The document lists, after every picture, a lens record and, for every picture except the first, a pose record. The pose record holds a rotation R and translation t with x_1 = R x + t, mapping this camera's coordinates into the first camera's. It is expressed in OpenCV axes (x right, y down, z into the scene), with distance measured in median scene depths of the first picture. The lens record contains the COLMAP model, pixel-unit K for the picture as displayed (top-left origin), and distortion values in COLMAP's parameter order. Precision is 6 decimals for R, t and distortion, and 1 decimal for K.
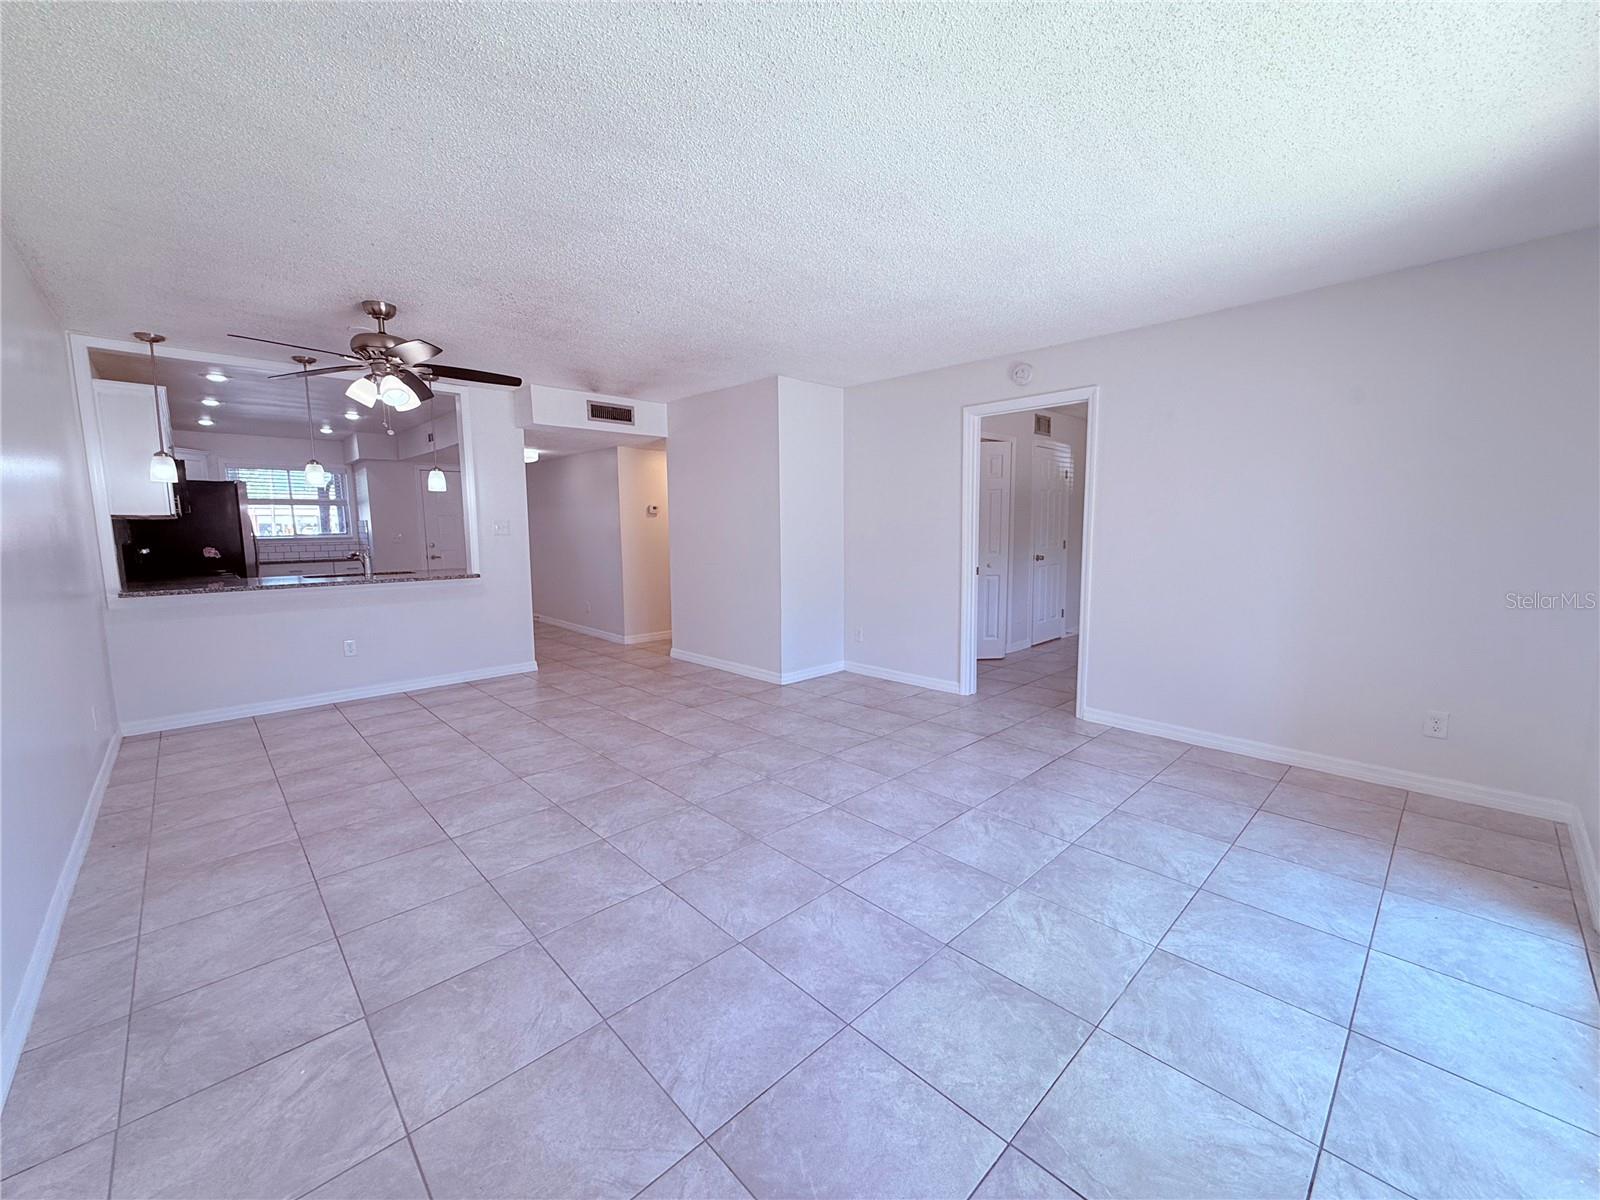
lens RADIAL K [[640.0, 0, 798.2], [0, 640.0, 601.5], [0, 0, 1]] dist [0.000661, 0.000040]
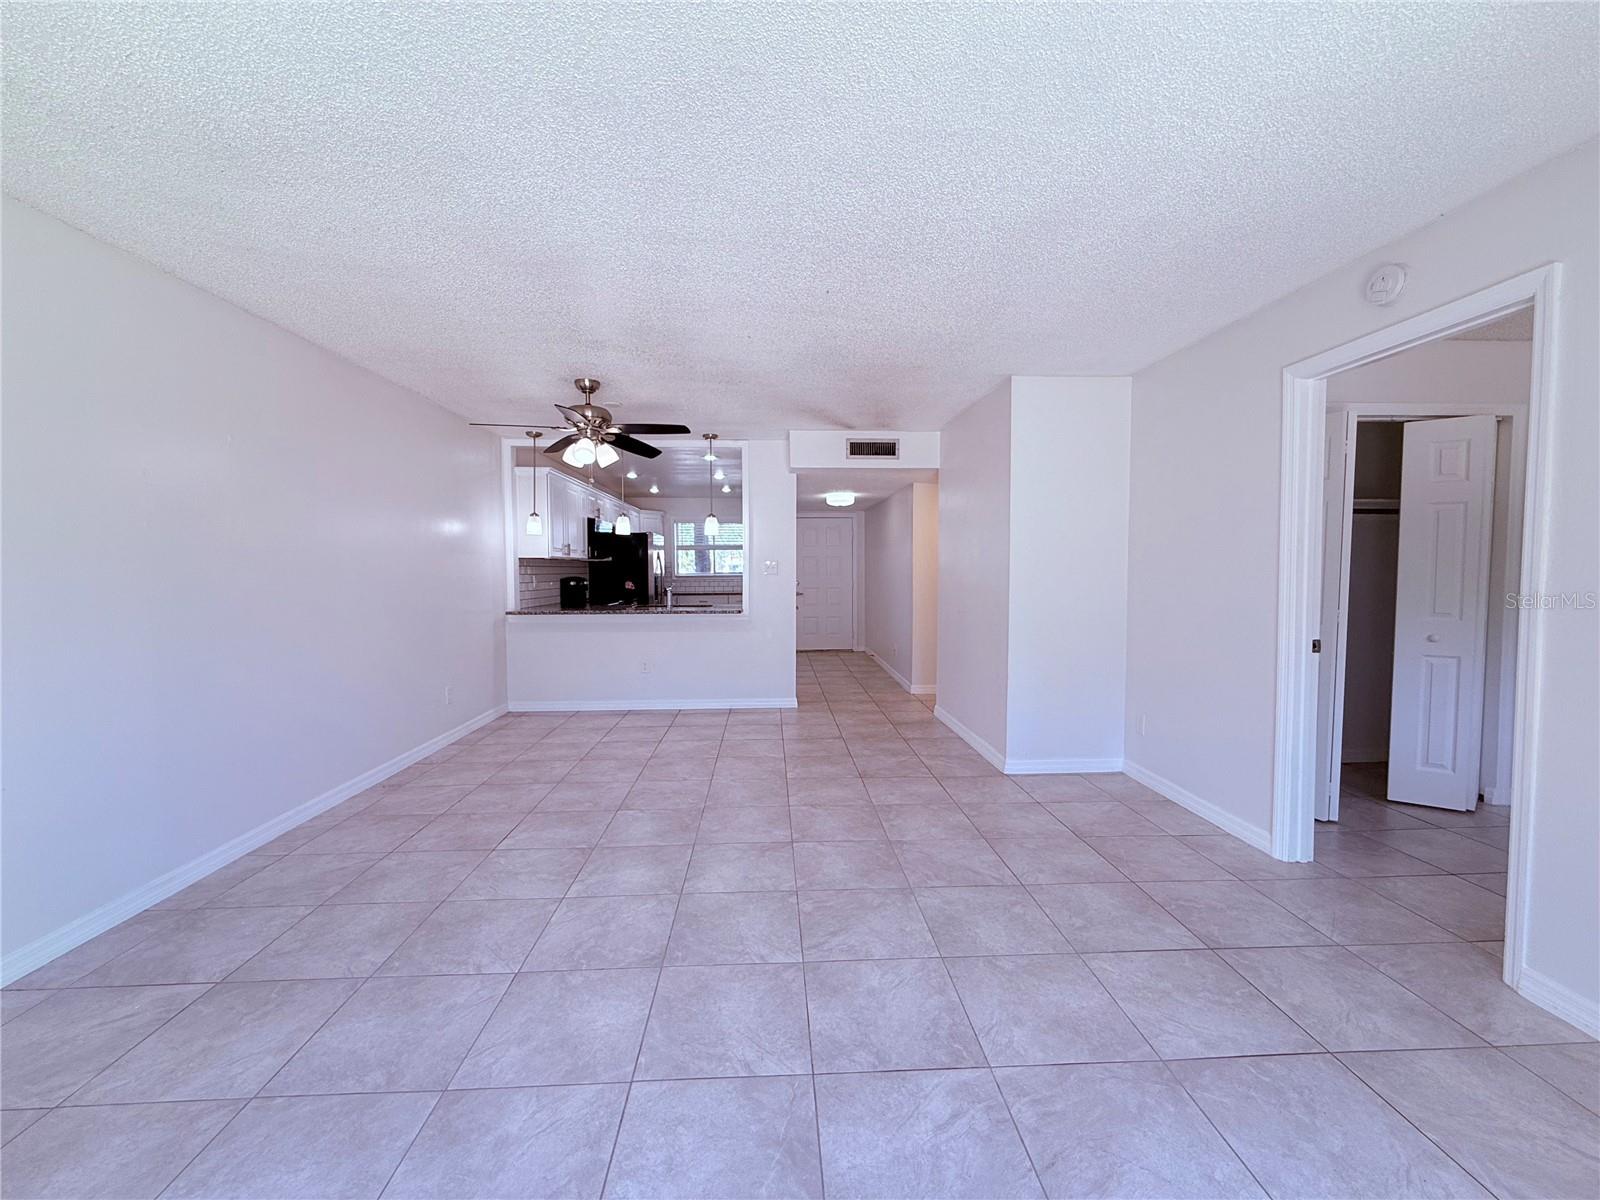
lens RADIAL K [[640.0, 0, 798.2], [0, 640.0, 601.5], [0, 0, 1]] dist [0.000661, 0.000040]
pose [[0.754835, 0.038280, -0.654797, 0.374927], [-0.080044, 0.996210, -0.034034, -0.038390], [0.651012, 0.078103, 0.755039, 0.328588]]
